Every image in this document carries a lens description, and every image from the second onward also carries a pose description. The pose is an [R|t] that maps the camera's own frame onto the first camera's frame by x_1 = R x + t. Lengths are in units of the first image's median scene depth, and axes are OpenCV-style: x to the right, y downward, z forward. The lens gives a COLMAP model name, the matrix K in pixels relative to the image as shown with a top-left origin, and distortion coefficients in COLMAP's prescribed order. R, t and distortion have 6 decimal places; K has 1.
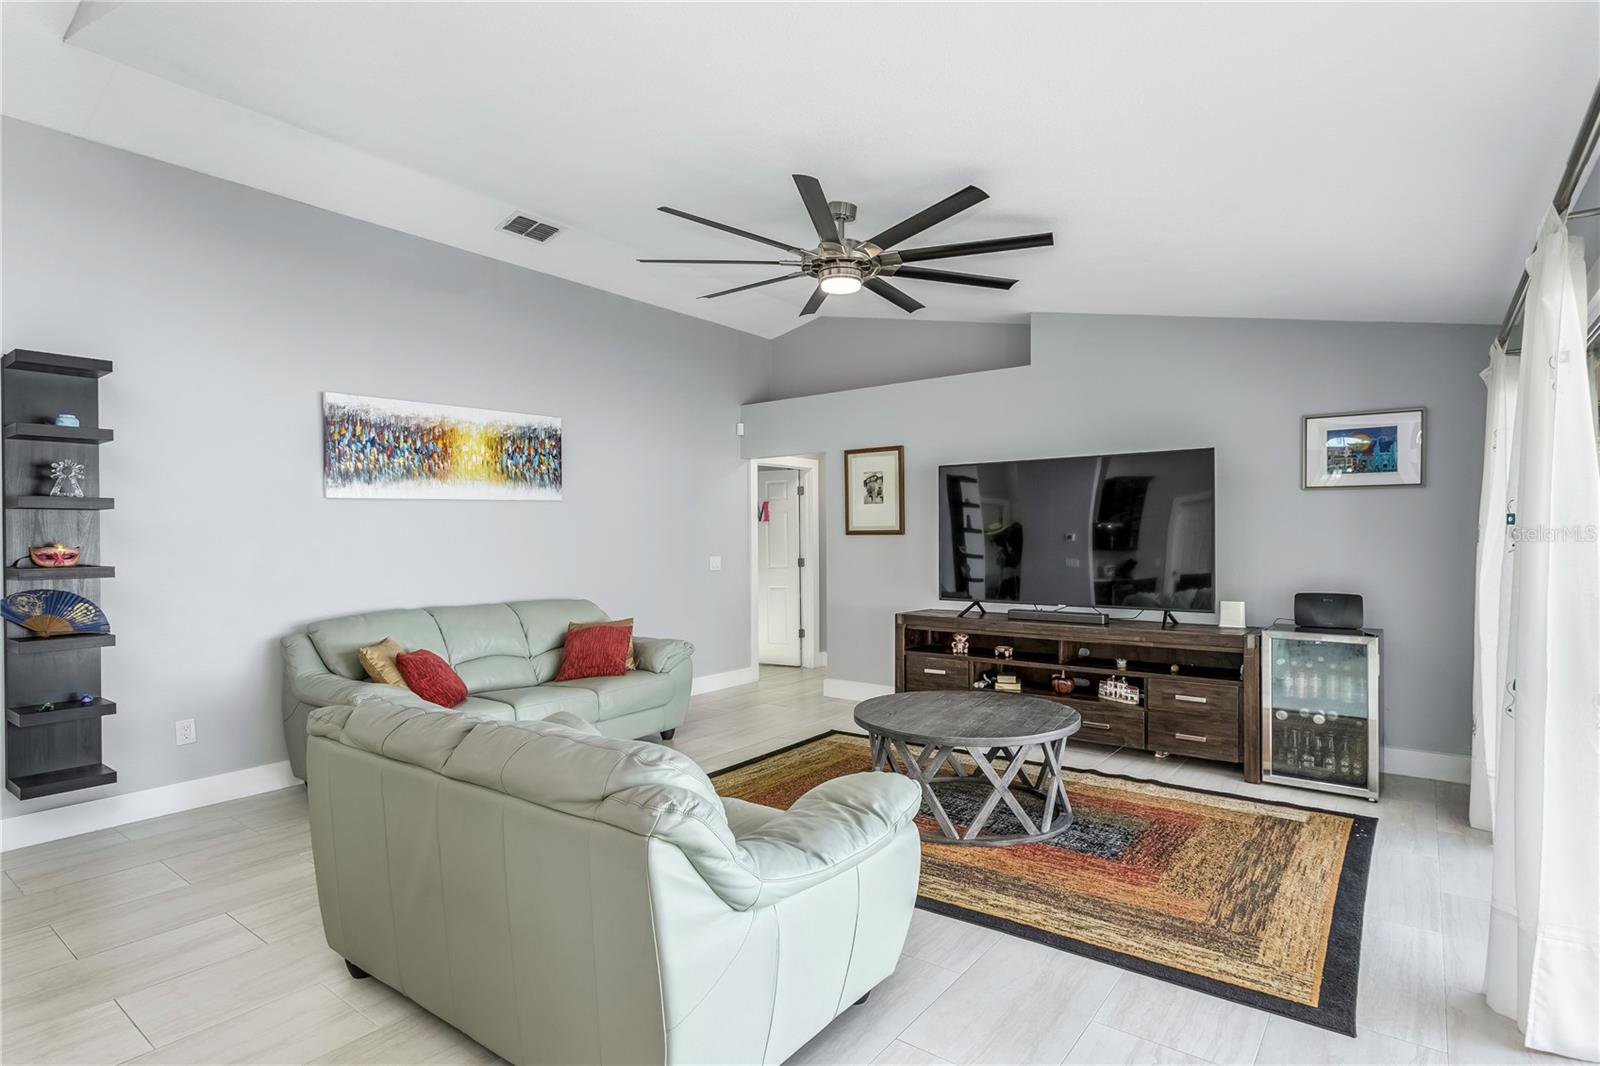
lens RADIAL K [[762.7, 0, 785.6], [0, 762.7, 532.0], [0, 0, 1]] dist [-0.004388, 0.002455]
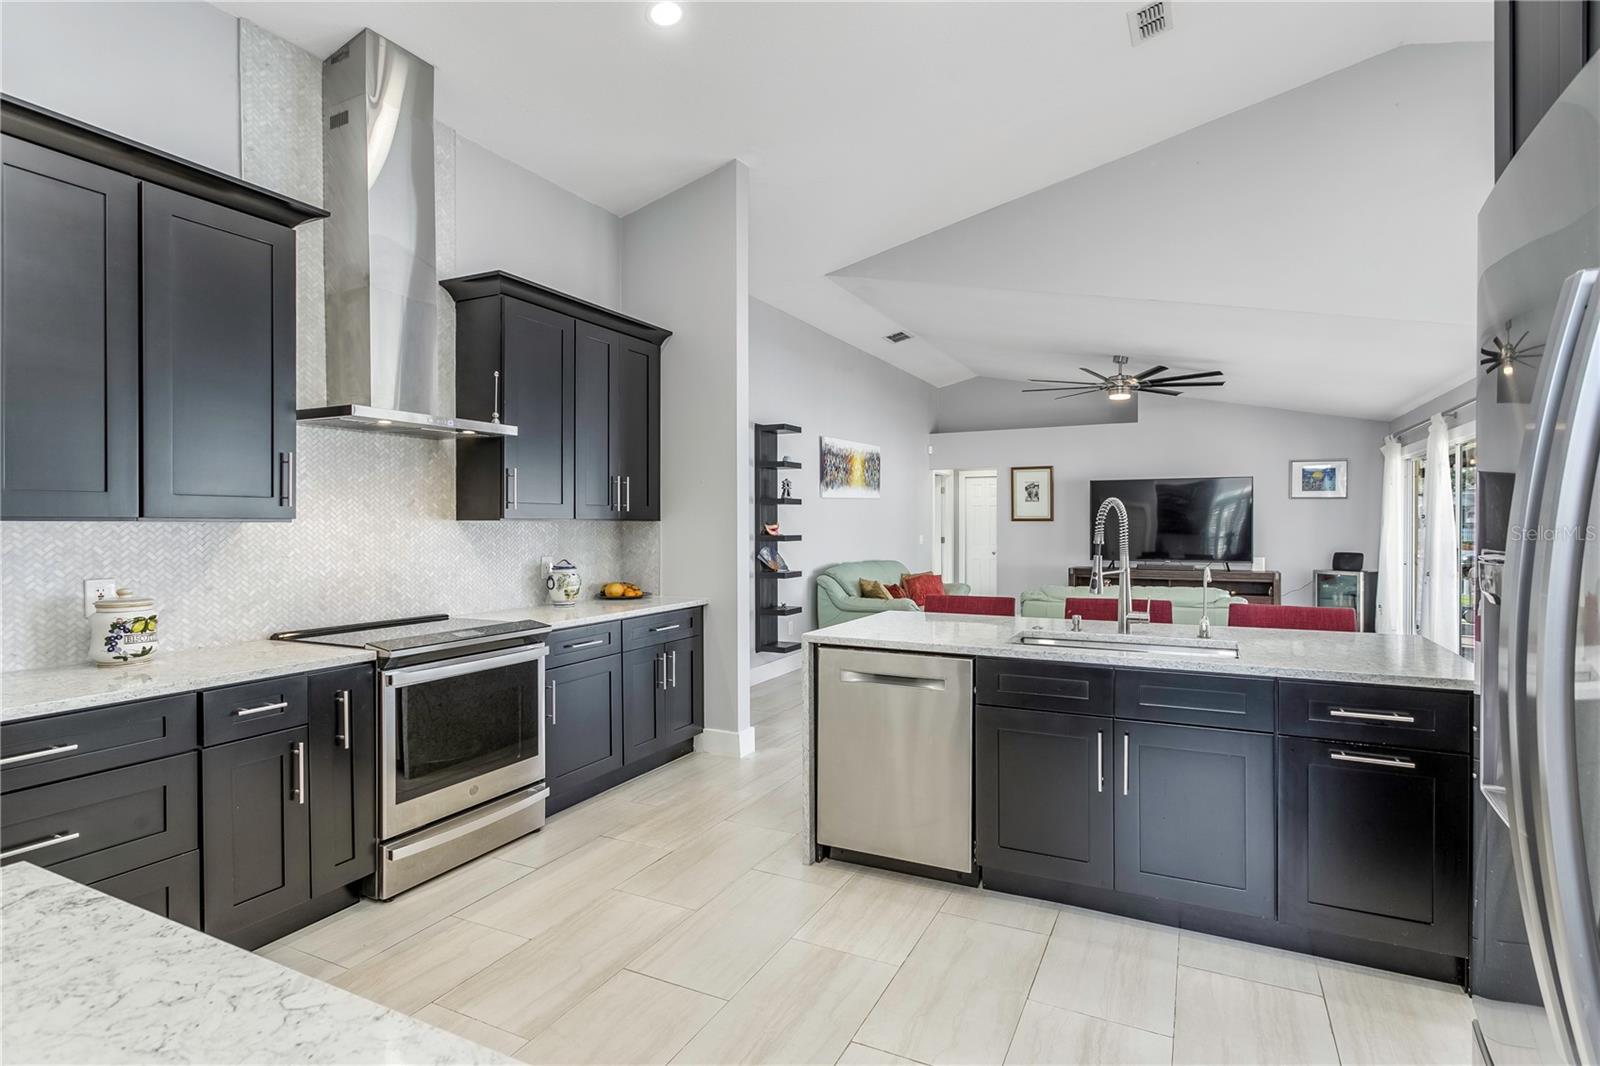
lens RADIAL K [[762.7, 0, 810.0], [0, 762.7, 528.0], [0, 0, 1]] dist [-0.004388, 0.002455]
pose [[0.980033, 0.006371, 0.198733, -0.758187], [-0.008737, 0.999901, 0.011030, 0.005082], [-0.198643, -0.012546, 0.979992, -0.545679]]
